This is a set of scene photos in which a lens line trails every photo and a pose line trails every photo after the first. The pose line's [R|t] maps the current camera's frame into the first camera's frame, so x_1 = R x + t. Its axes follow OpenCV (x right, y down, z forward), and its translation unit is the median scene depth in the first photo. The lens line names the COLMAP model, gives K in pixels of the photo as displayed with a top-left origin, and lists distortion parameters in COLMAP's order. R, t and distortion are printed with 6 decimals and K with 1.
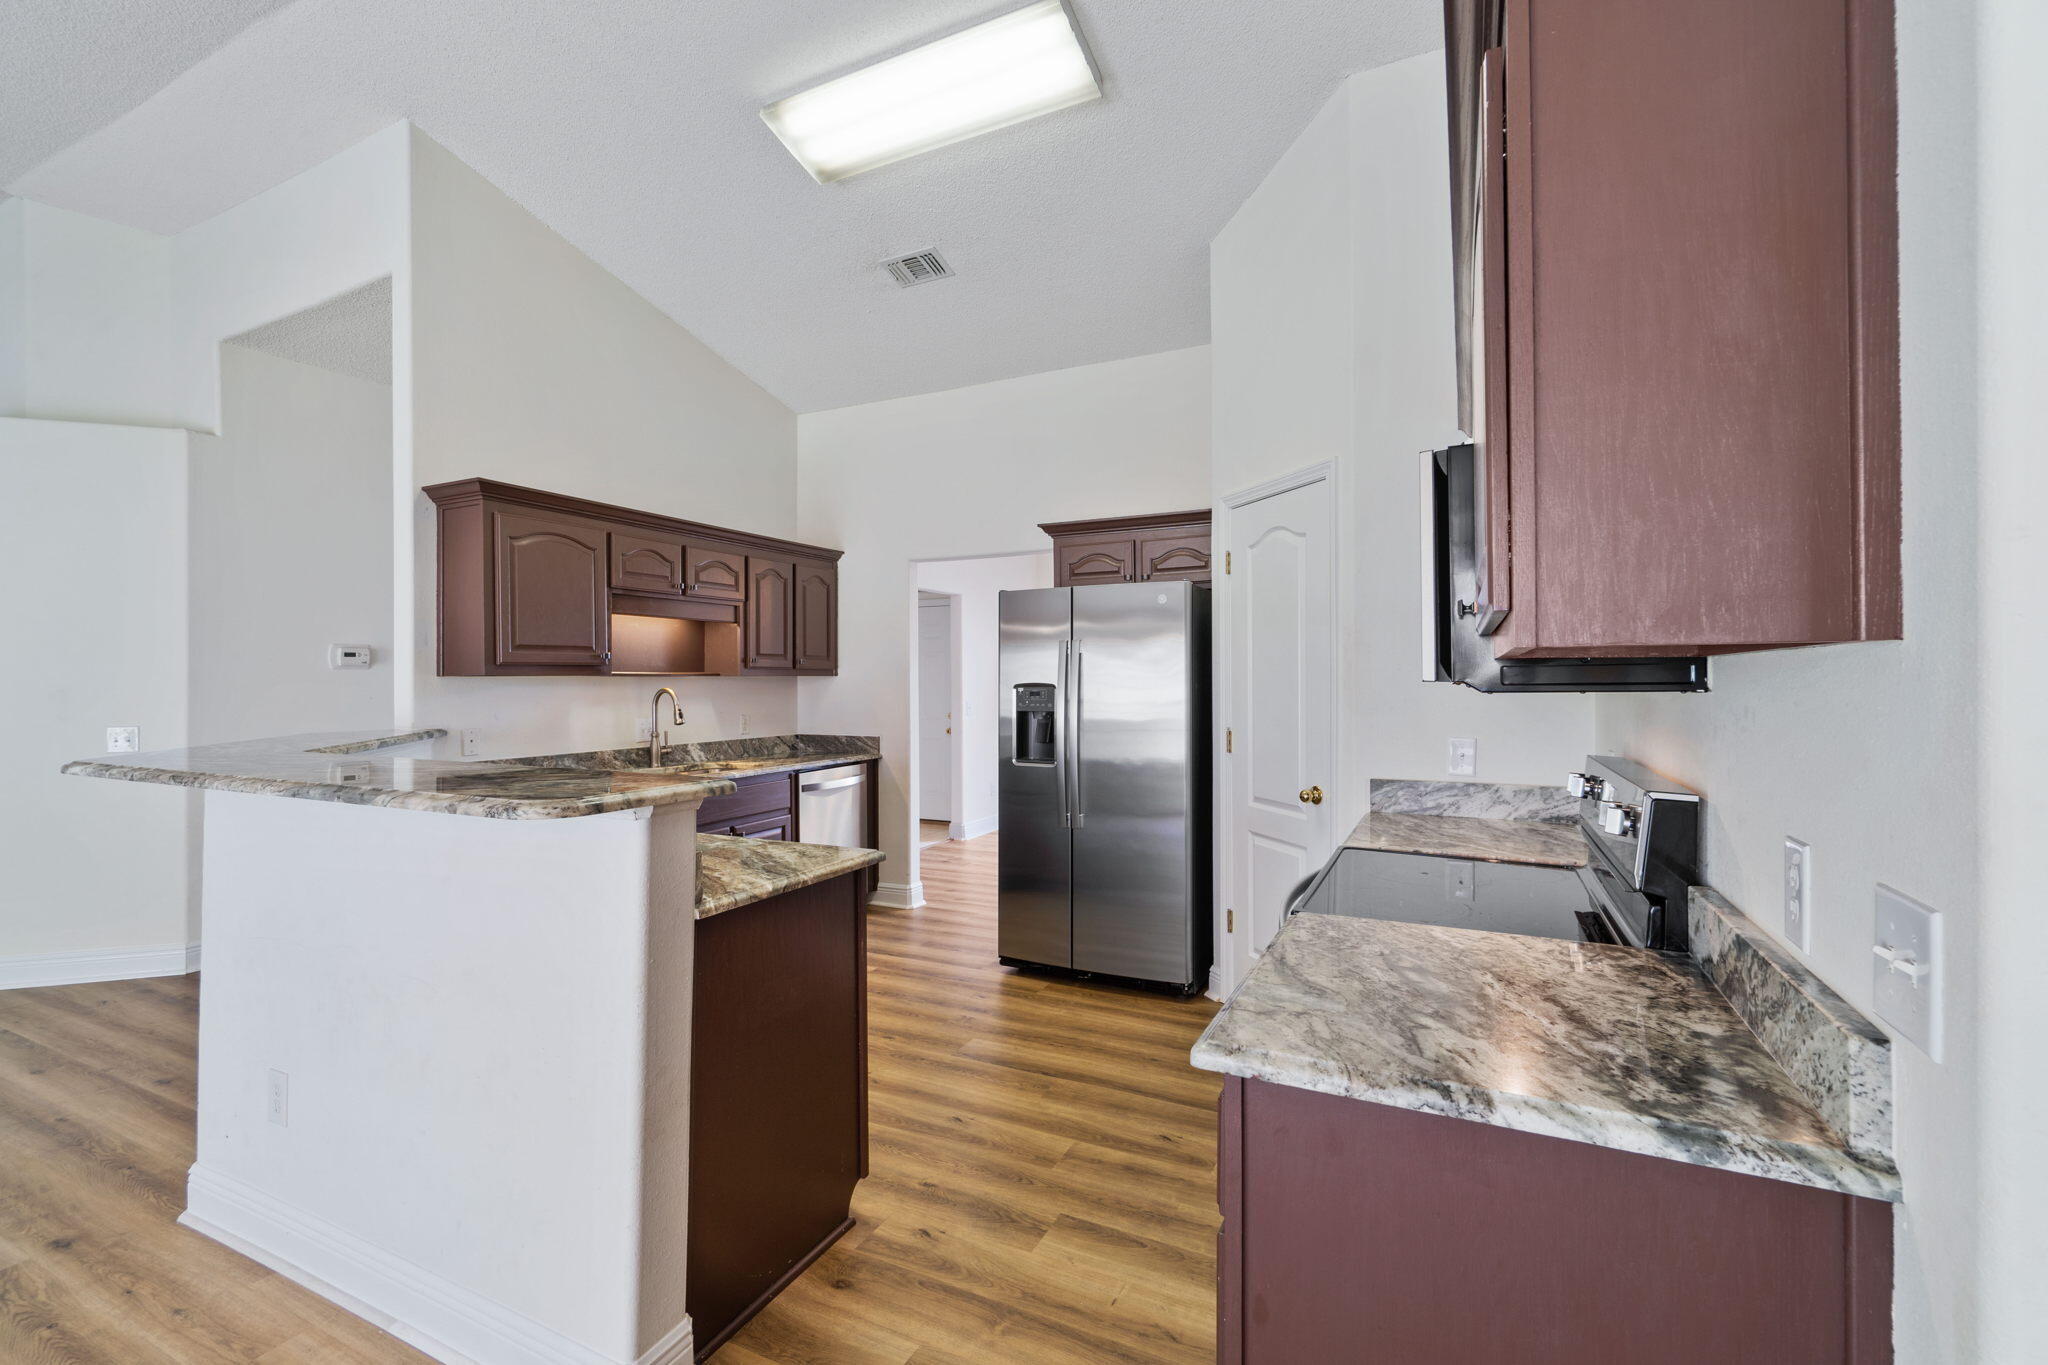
lens RADIAL K [[889.2, 0, 1015.7], [0, 889.2, 679.0], [0, 0, 1]] dist [-0.004803, 0.000530]
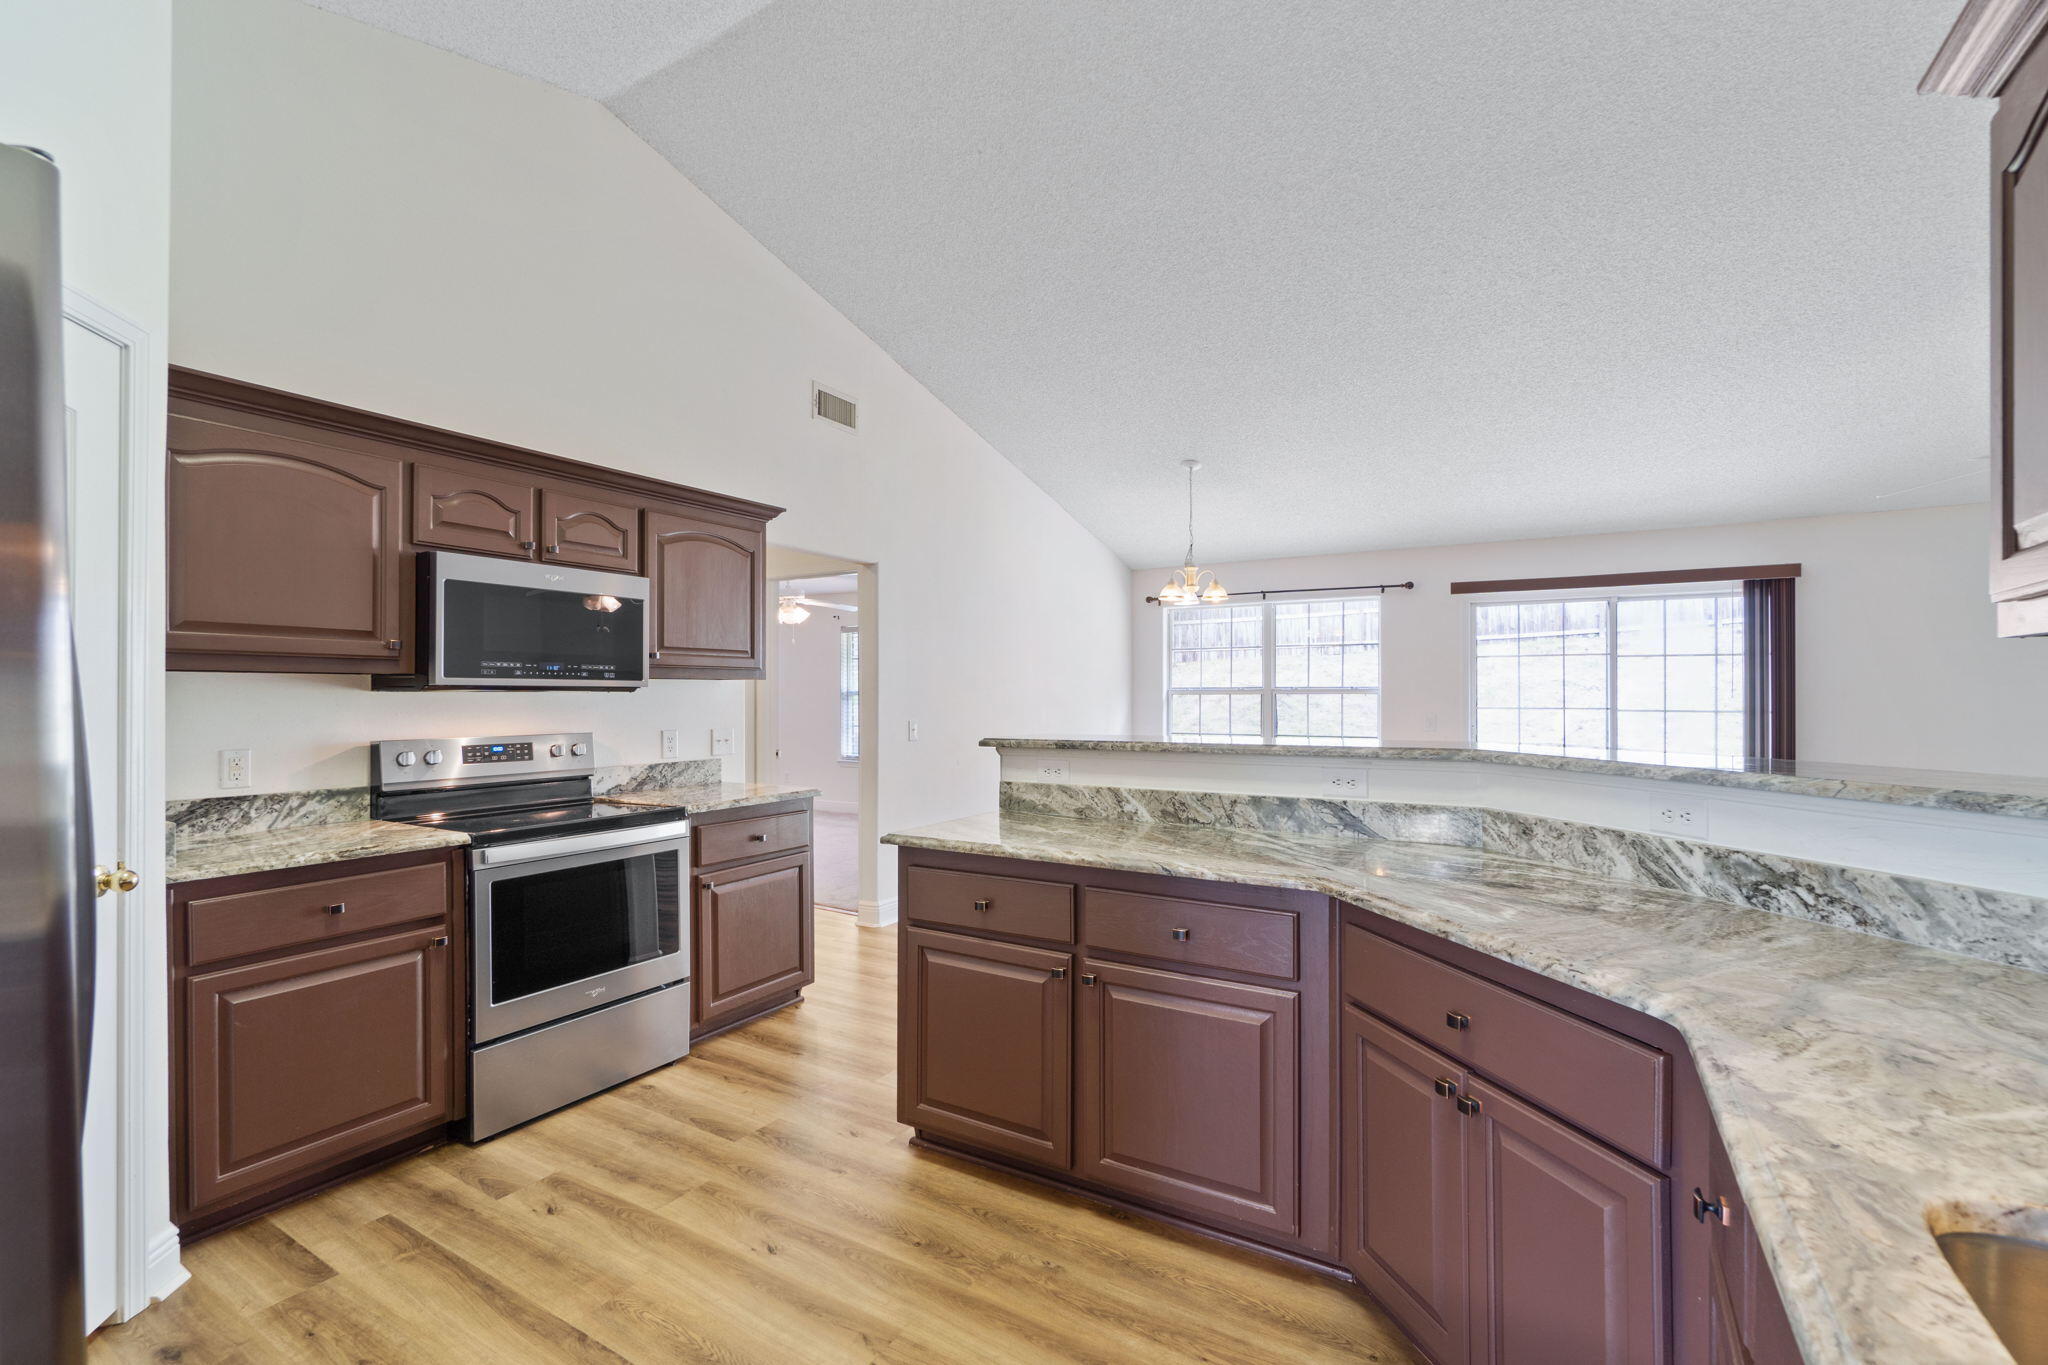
lens RADIAL K [[889.2, 0, 1002.6], [0, 889.2, 690.4], [0, 0, 1]] dist [-0.004803, 0.000530]
pose [[-0.994743, 0.006698, 0.102182, -0.203201], [0.006464, 0.999976, -0.002618, 0.008738], [-0.102197, -0.001944, -0.994762, 1.024908]]
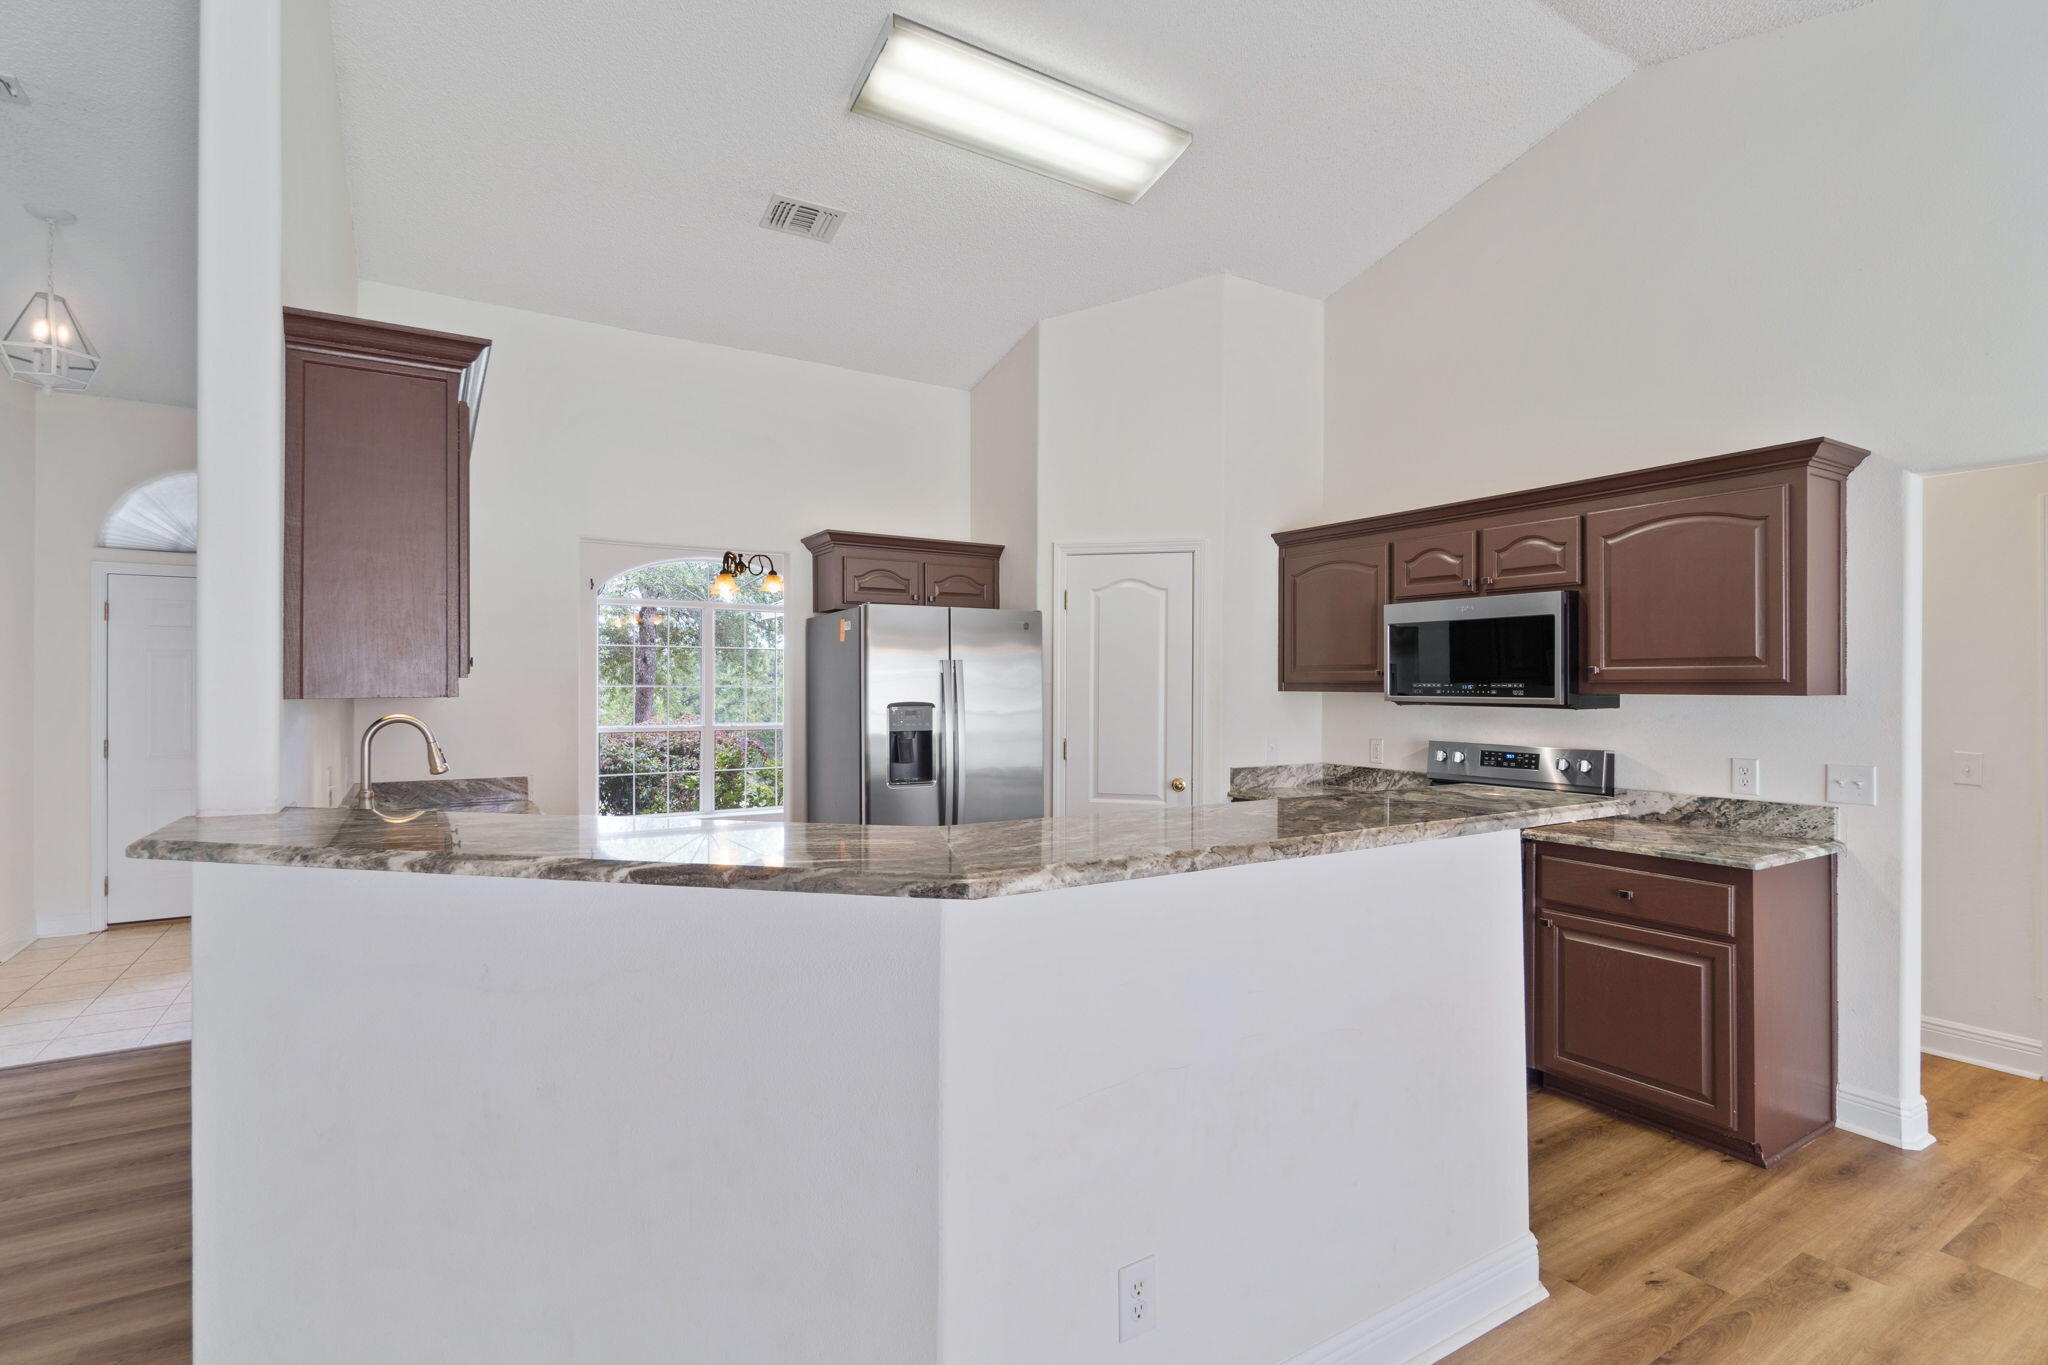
lens RADIAL K [[957.2, 0, 1015.6], [0, 957.2, 686.7], [0, 0, 1]] dist [-0.004291, -0.000724]
pose [[0.539698, 0.006649, 0.841833, -0.698519], [-0.003739, 0.999978, -0.005501, -0.005963], [-0.841851, -0.000178, 0.539711, 0.296698]]
